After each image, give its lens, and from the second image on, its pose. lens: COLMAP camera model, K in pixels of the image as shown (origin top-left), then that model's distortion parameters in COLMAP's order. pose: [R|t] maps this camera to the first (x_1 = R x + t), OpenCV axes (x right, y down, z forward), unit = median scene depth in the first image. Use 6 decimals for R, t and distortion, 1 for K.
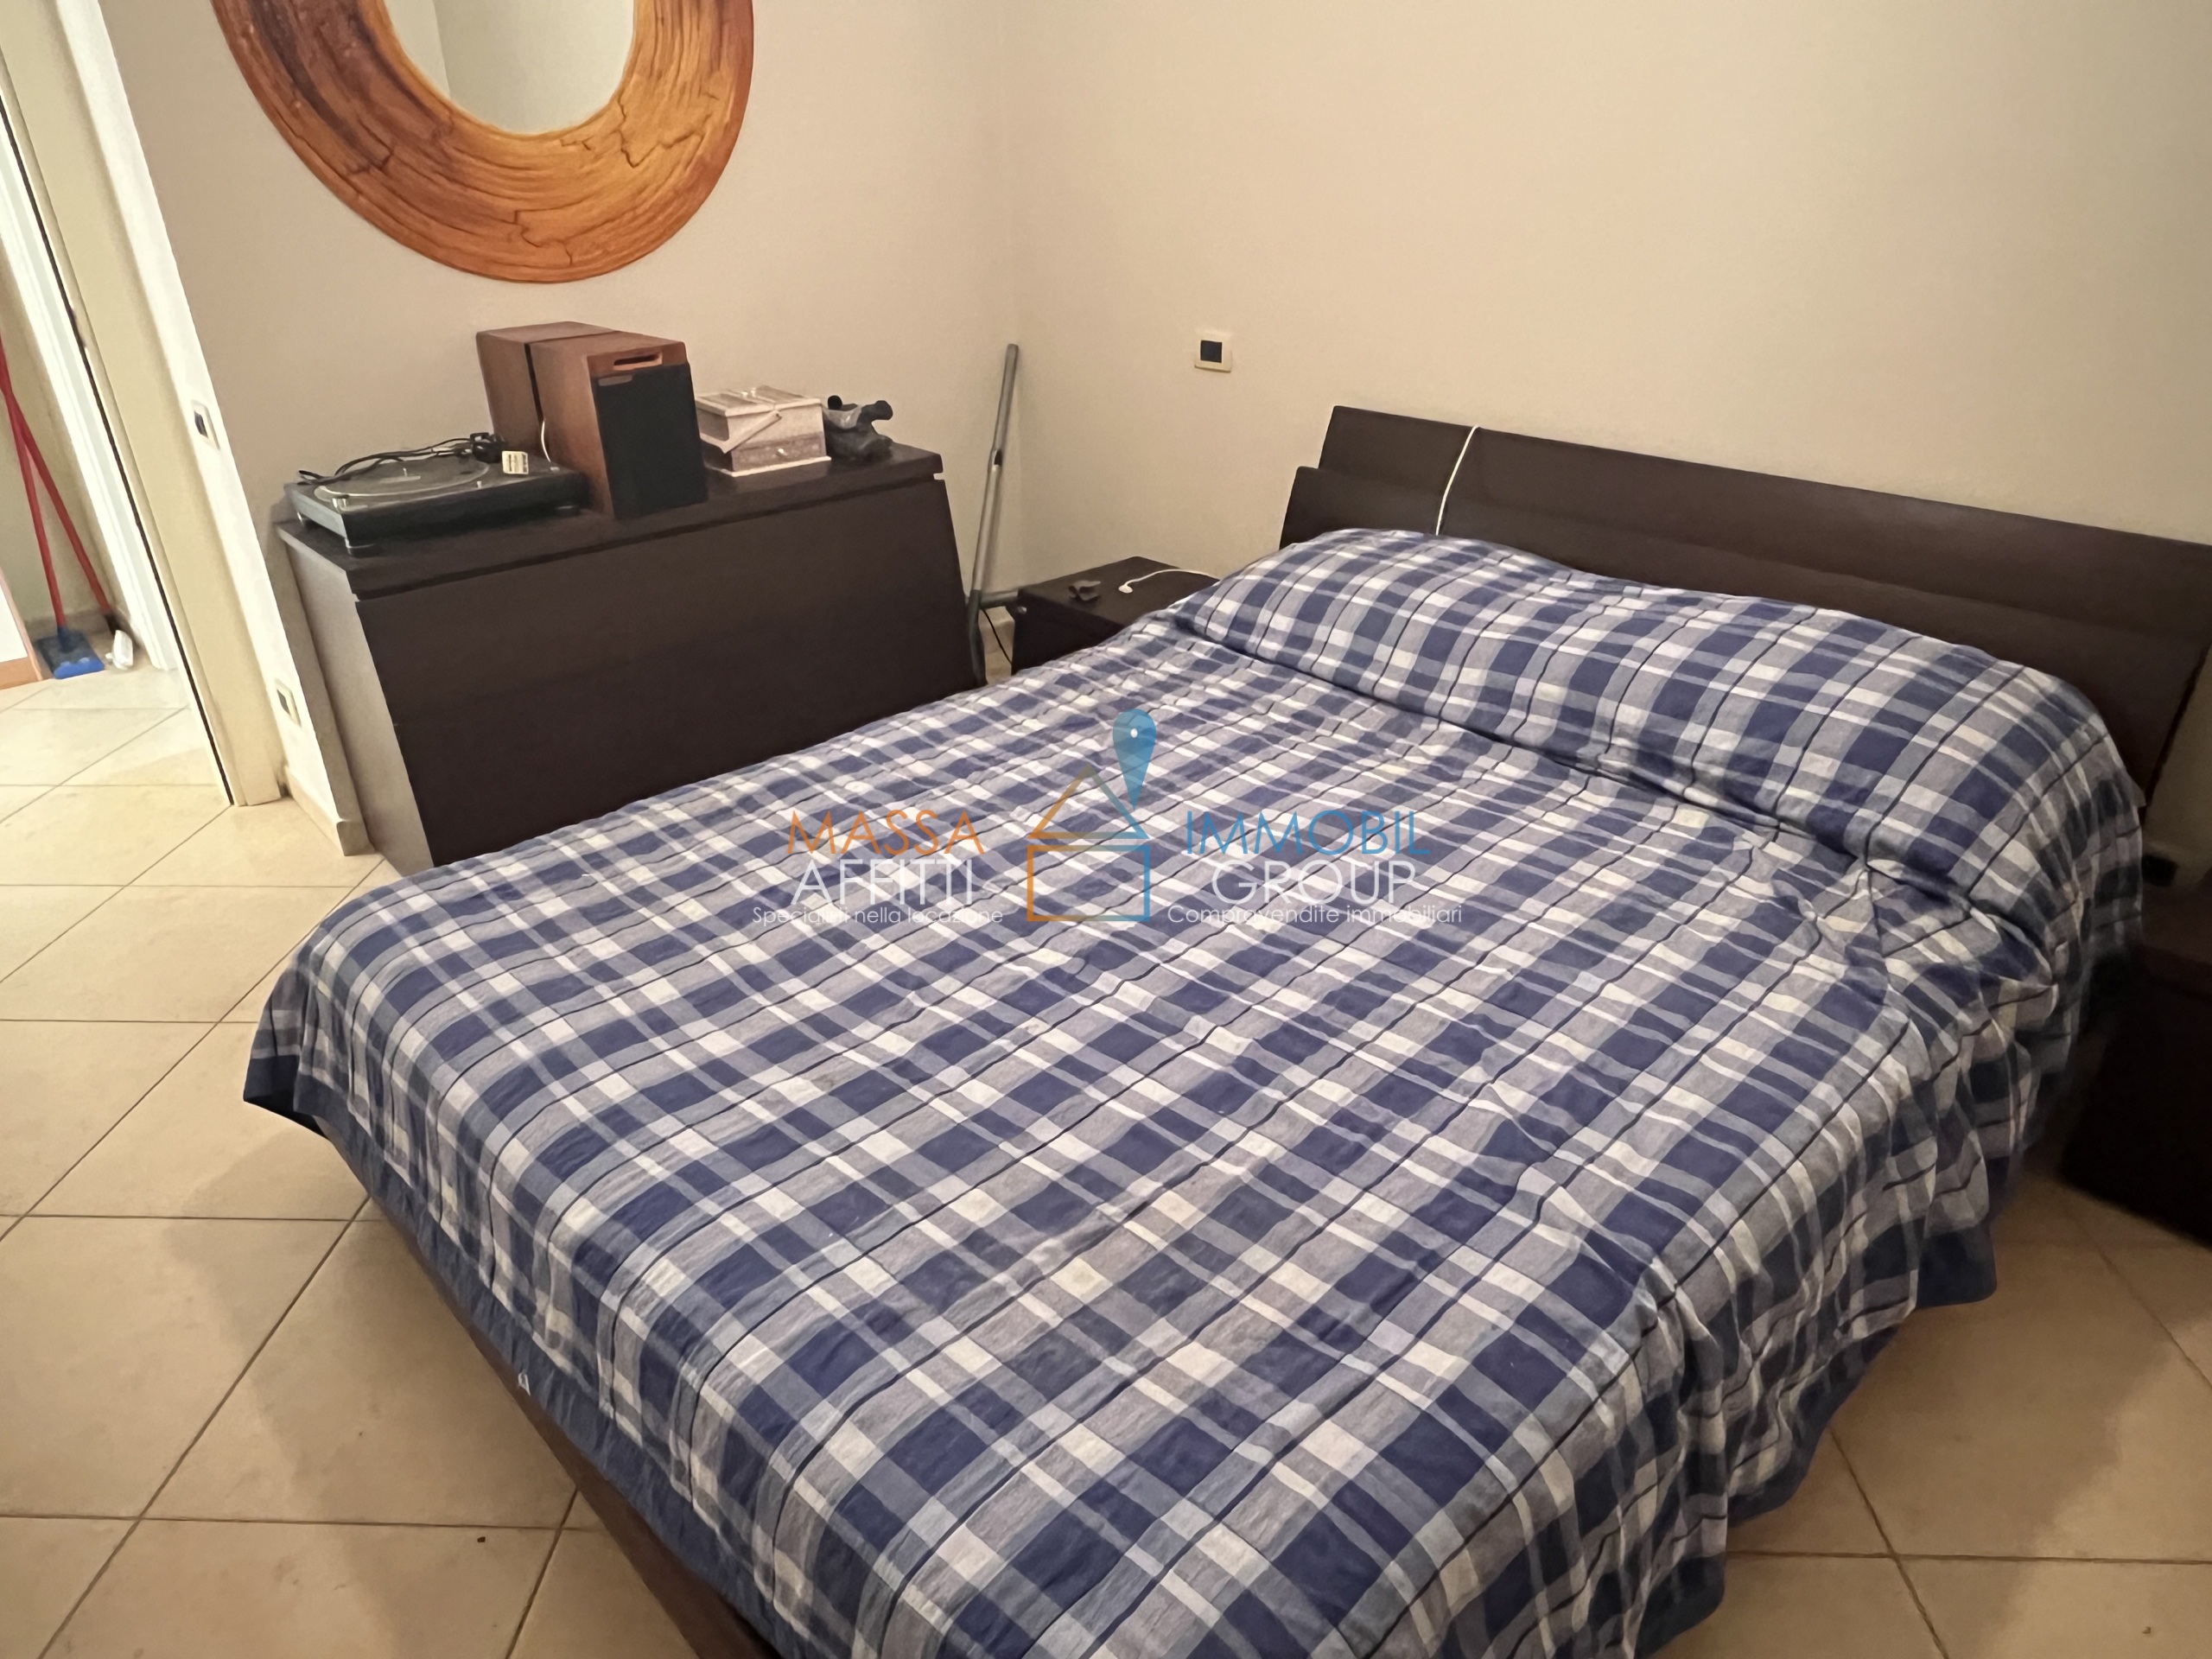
lens RADIAL K [[1417.6, 0, 1096.9], [0, 1417.6, 838.8], [0, 0, 1]] dist [0.001011, -0.004433]
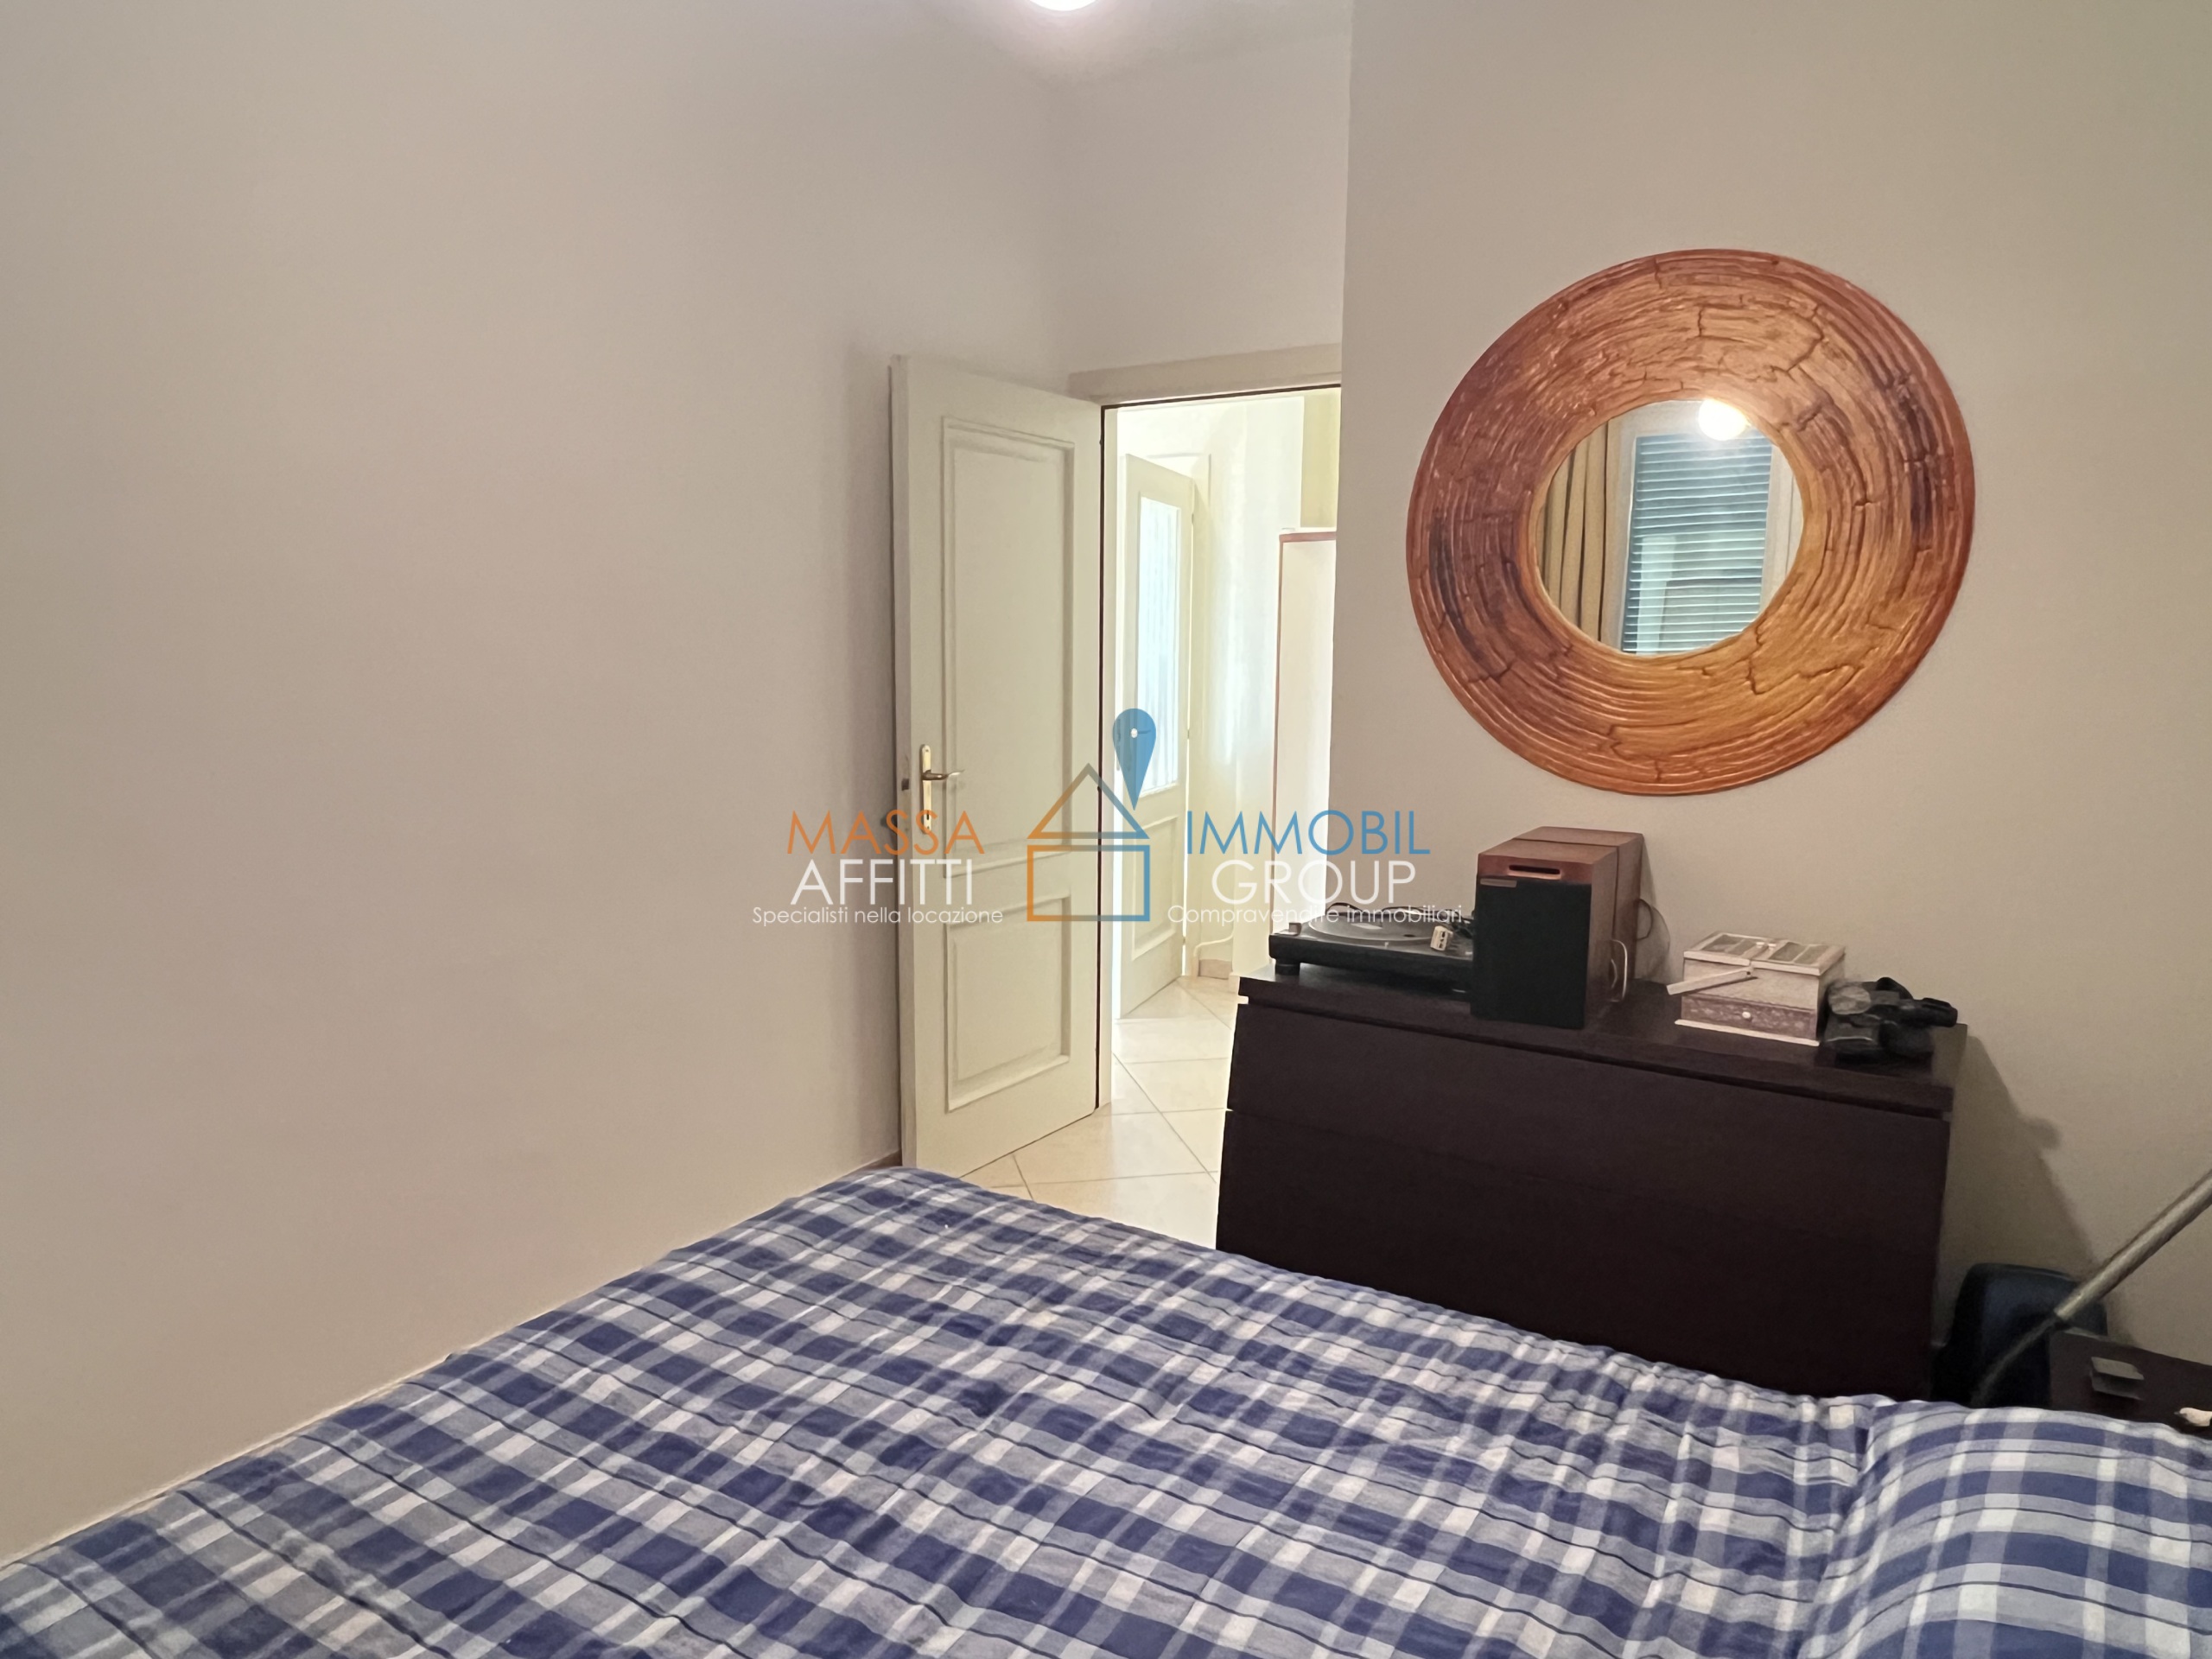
lens RADIAL K [[1417.6, 0, 1096.9], [0, 1417.6, 838.8], [0, 0, 1]] dist [0.001011, -0.004433]
pose [[0.251793, 0.155172, -0.955260, 0.571160], [-0.457175, 0.889055, 0.023913, -0.267587], [0.852989, 0.430700, 0.294799, 0.498122]]
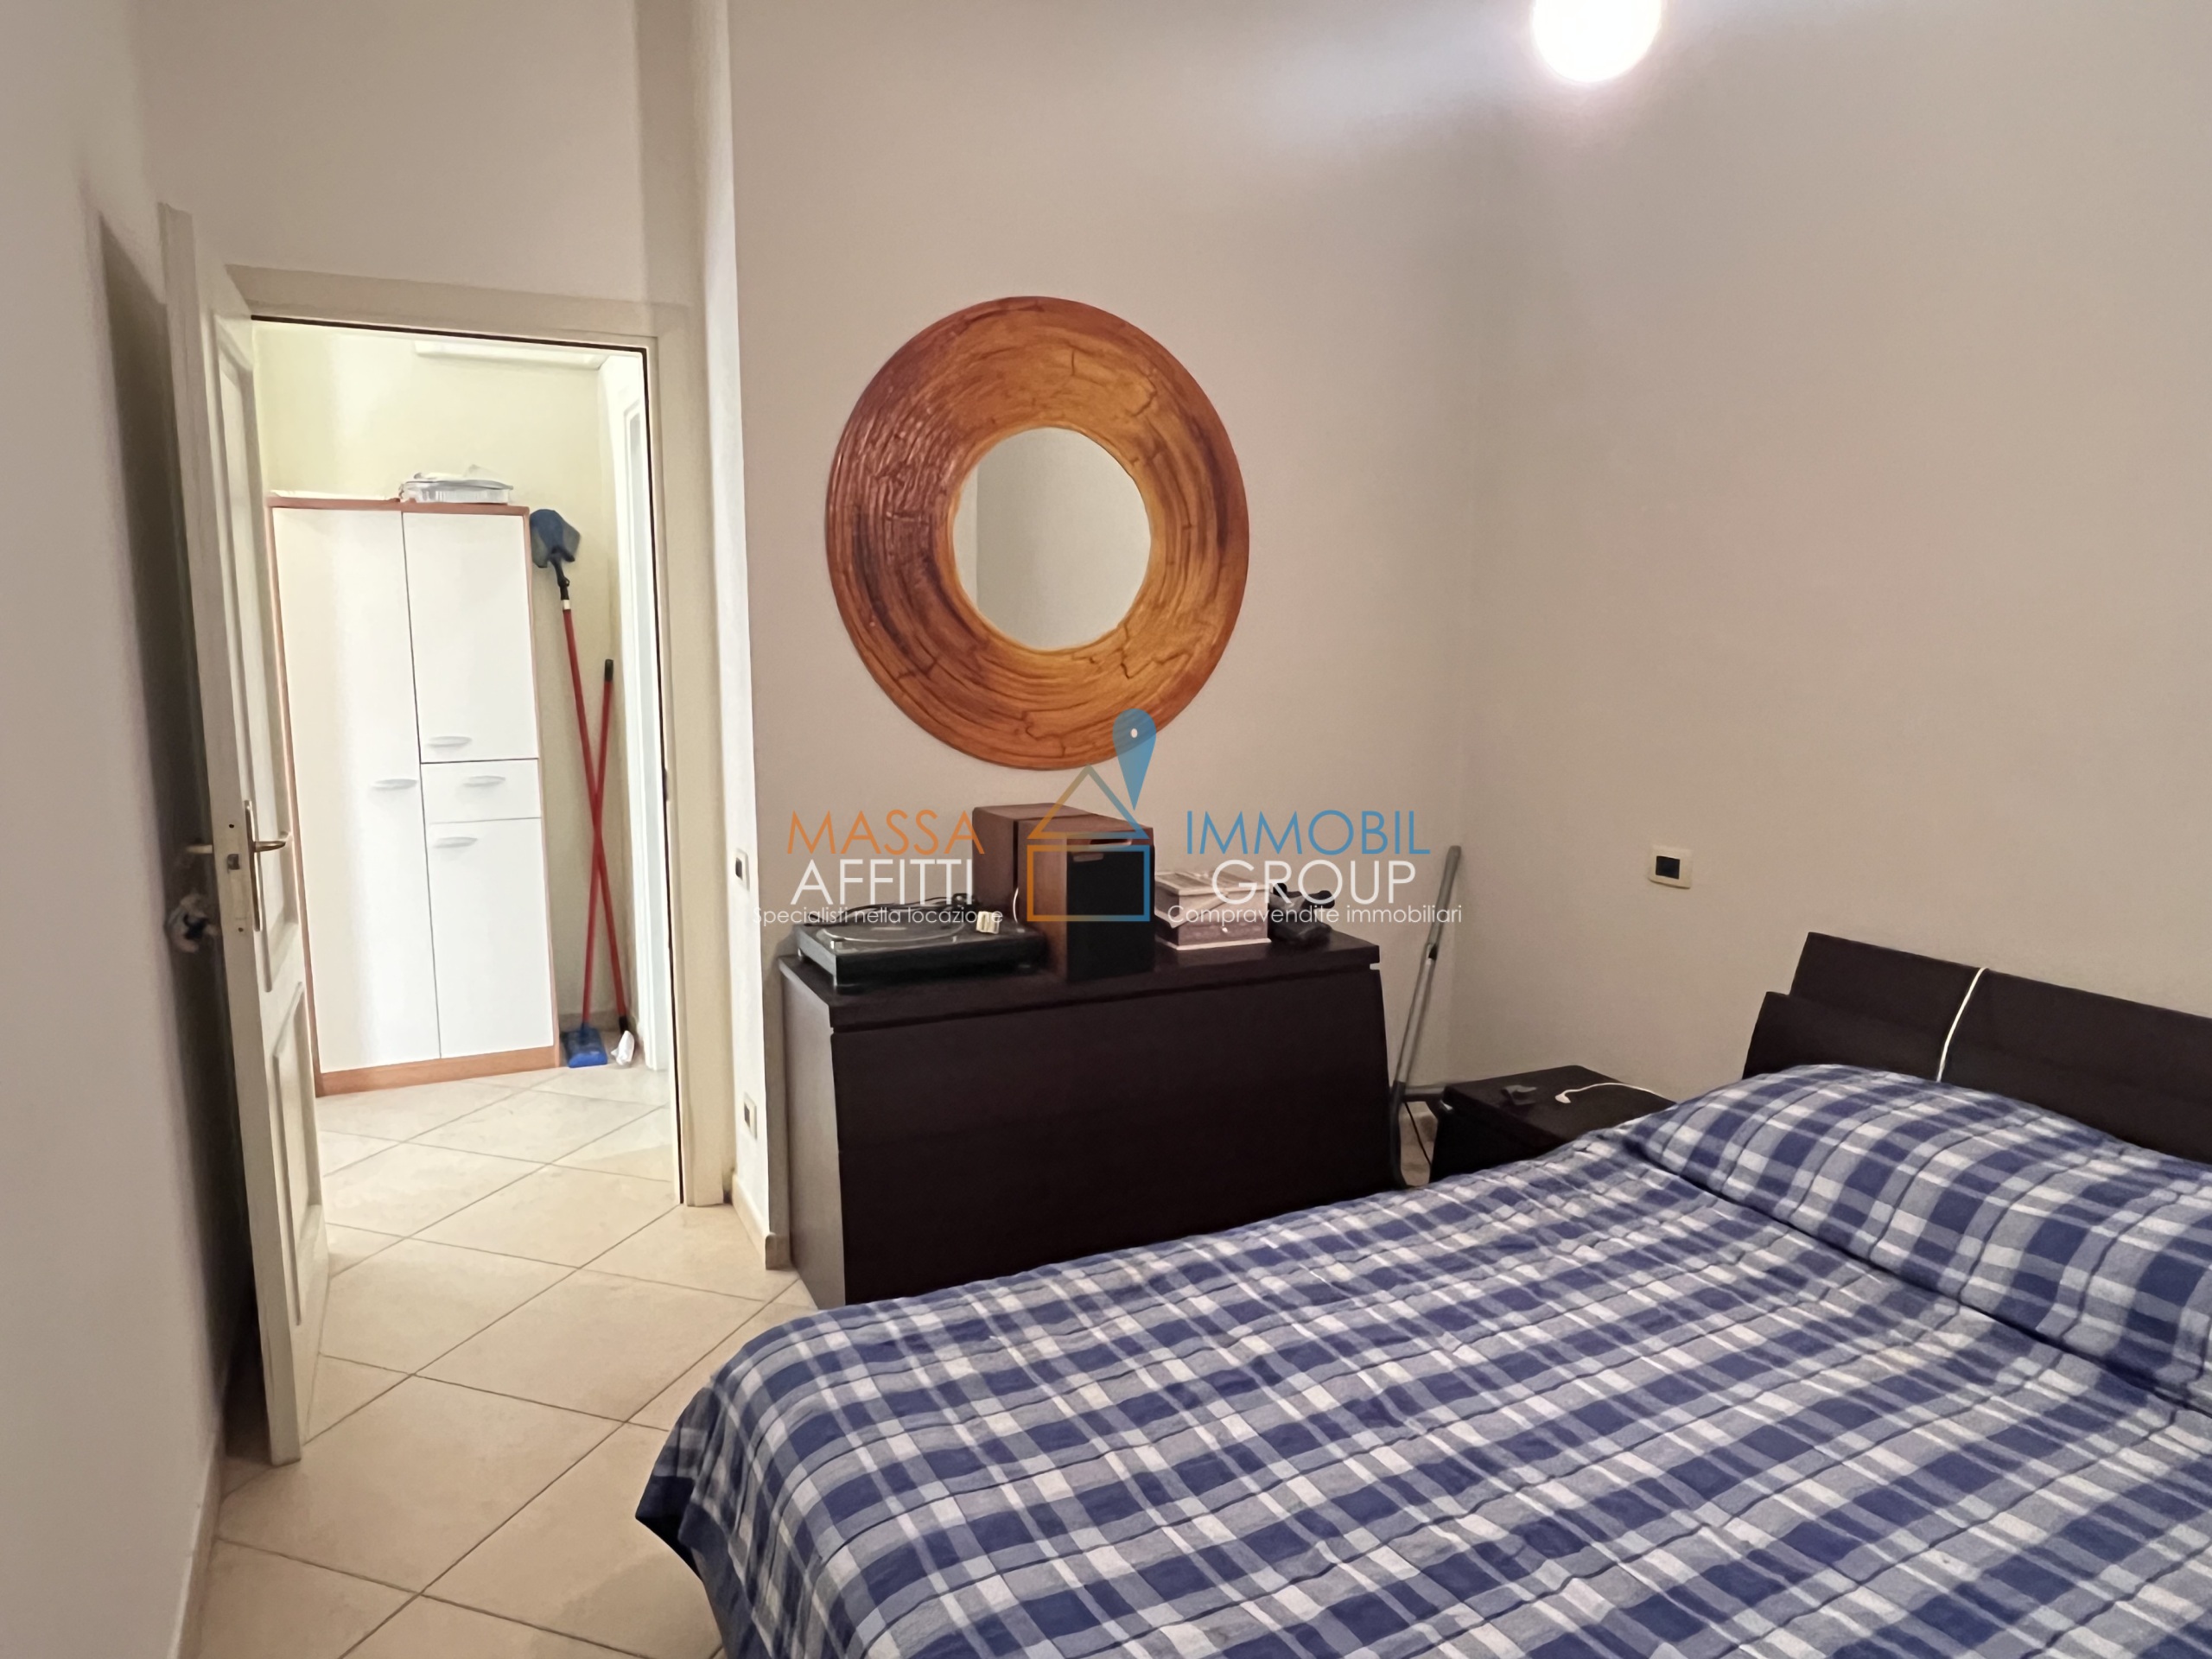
lens RADIAL K [[1417.6, 0, 1096.9], [0, 1417.6, 838.8], [0, 0, 1]] dist [0.001011, -0.004433]
pose [[0.957153, 0.063226, -0.282596, -0.028738], [-0.150879, 0.941834, -0.300308, -0.012320], [0.247172, 0.330078, 0.911018, 0.007278]]
